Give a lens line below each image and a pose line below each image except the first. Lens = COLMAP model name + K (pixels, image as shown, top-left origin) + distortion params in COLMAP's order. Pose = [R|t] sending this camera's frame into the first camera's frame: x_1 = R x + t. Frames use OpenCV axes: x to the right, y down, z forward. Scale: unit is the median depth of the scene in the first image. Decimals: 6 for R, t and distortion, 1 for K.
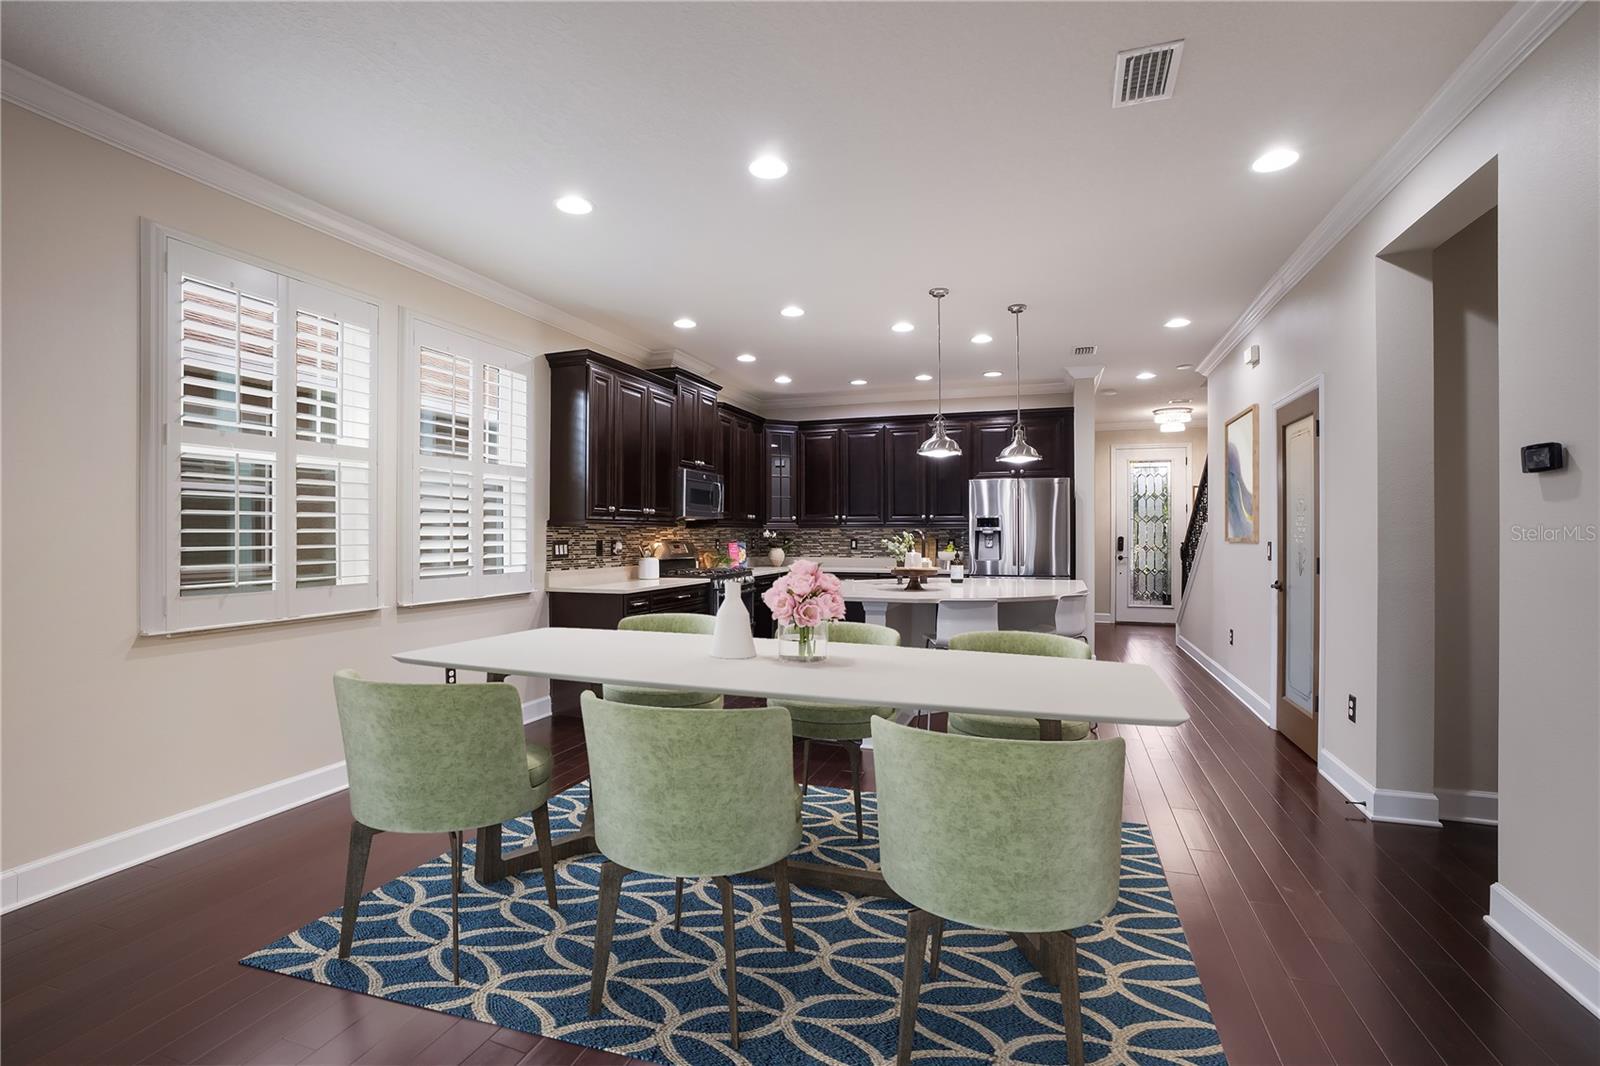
lens RADIAL K [[711.1, 0, 814.5], [0, 711.1, 524.6], [0, 0, 1]] dist [-0.000586, -0.000117]
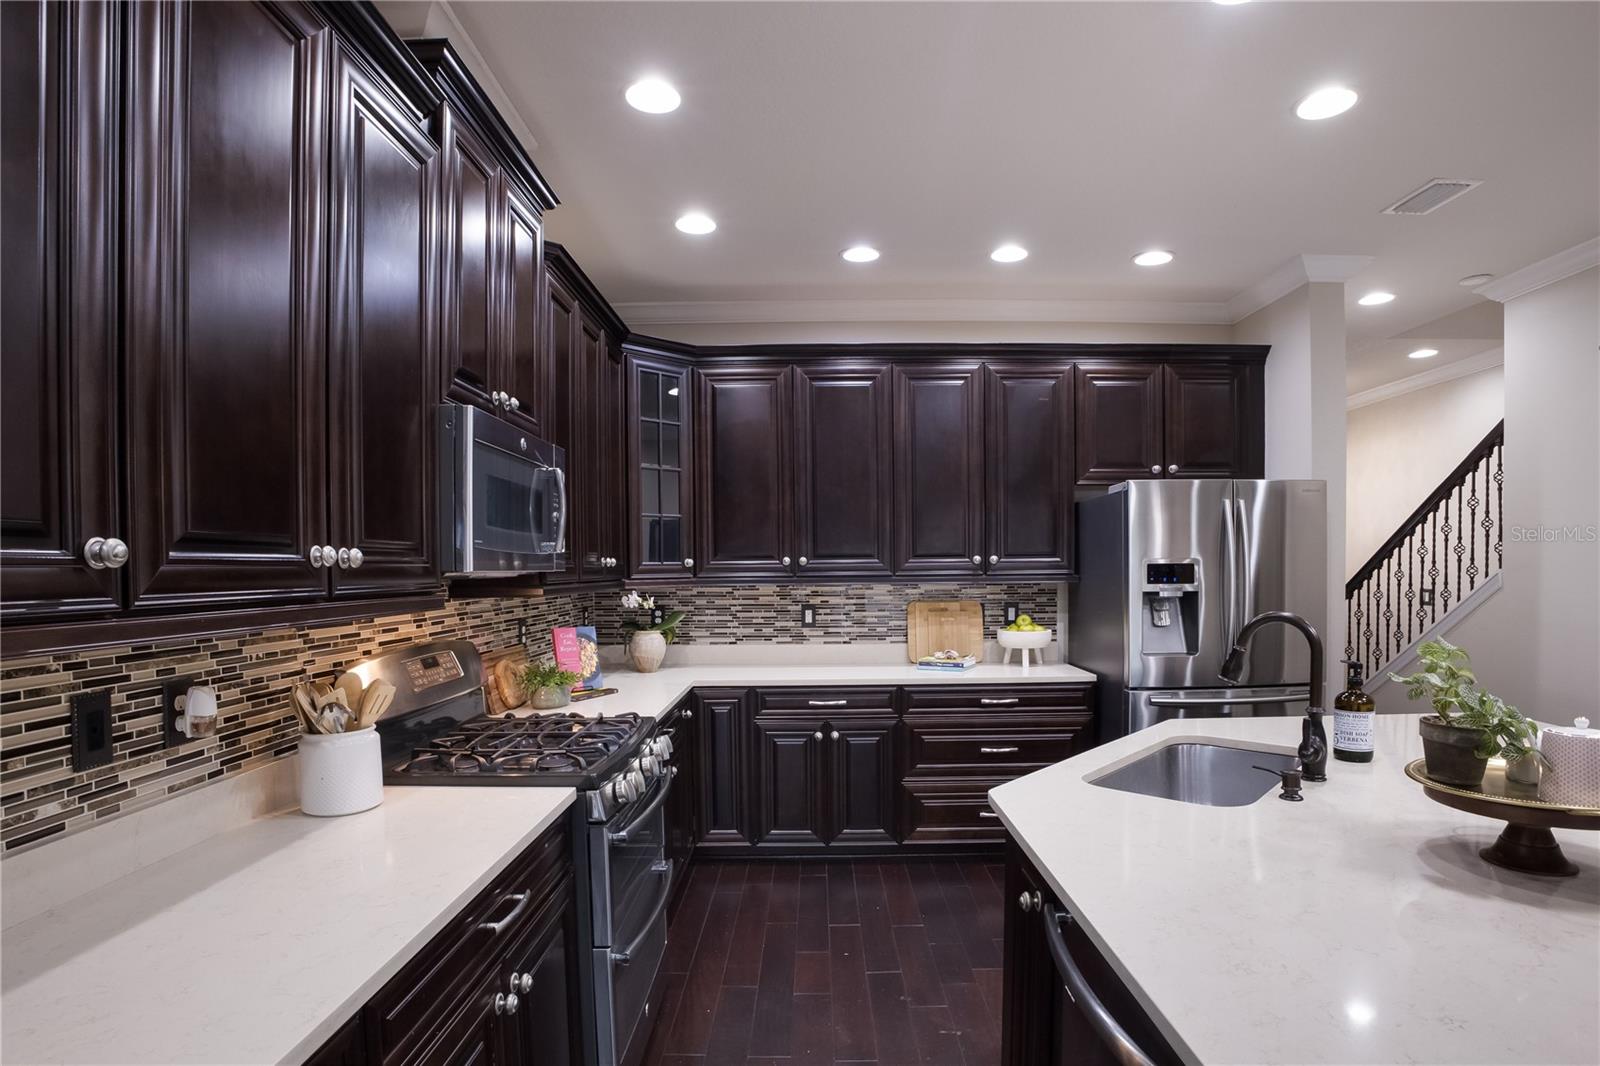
lens RADIAL K [[814.3, 0, 807.1], [0, 814.3, 586.7], [0, 0, 1]] dist [-0.086676, 0.035815]
pose [[0.950890, -0.016019, 0.309116, -0.143242], [0.004973, 0.999322, 0.036492, -0.015406], [-0.309491, -0.033162, 0.950324, 0.607206]]
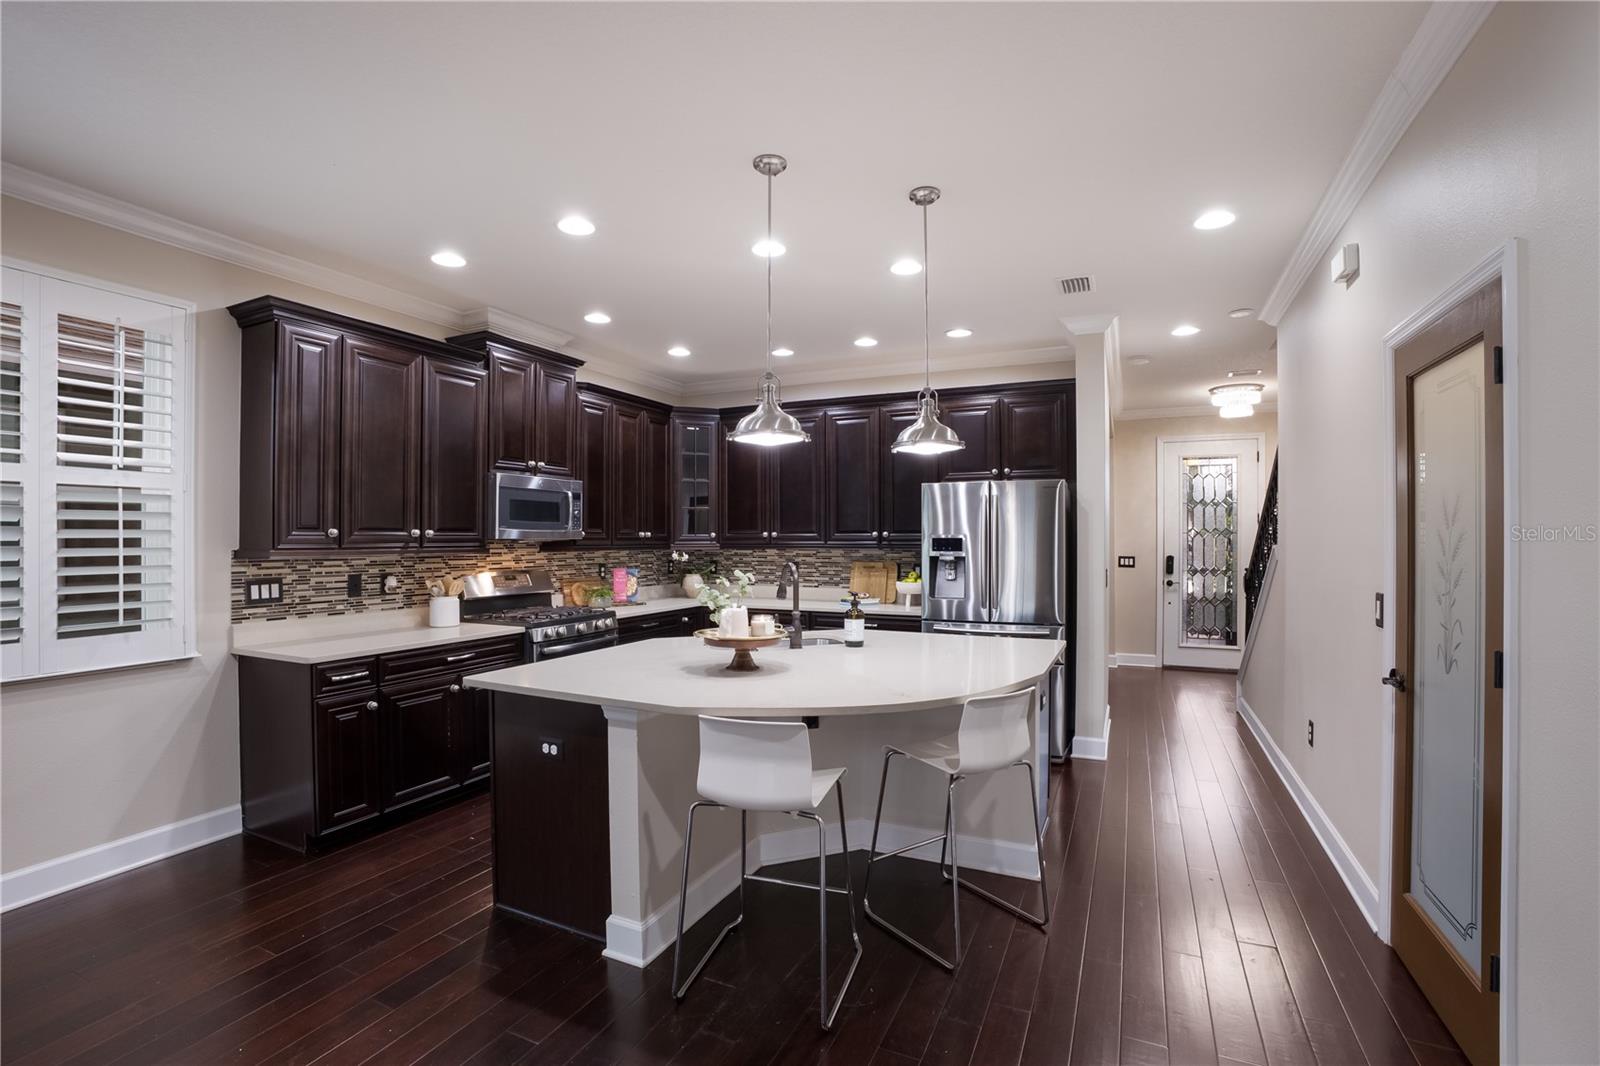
lens RADIAL K [[715.7, 0, 800.0], [0, 715.7, 533.0], [0, 0, 1]] dist [-0.050703, 0.022506]
pose [[0.993406, -0.001243, -0.114644, 0.188122], [0.001854, 0.999985, 0.005224, -0.019144], [0.114635, -0.005402, 0.993393, 0.302043]]
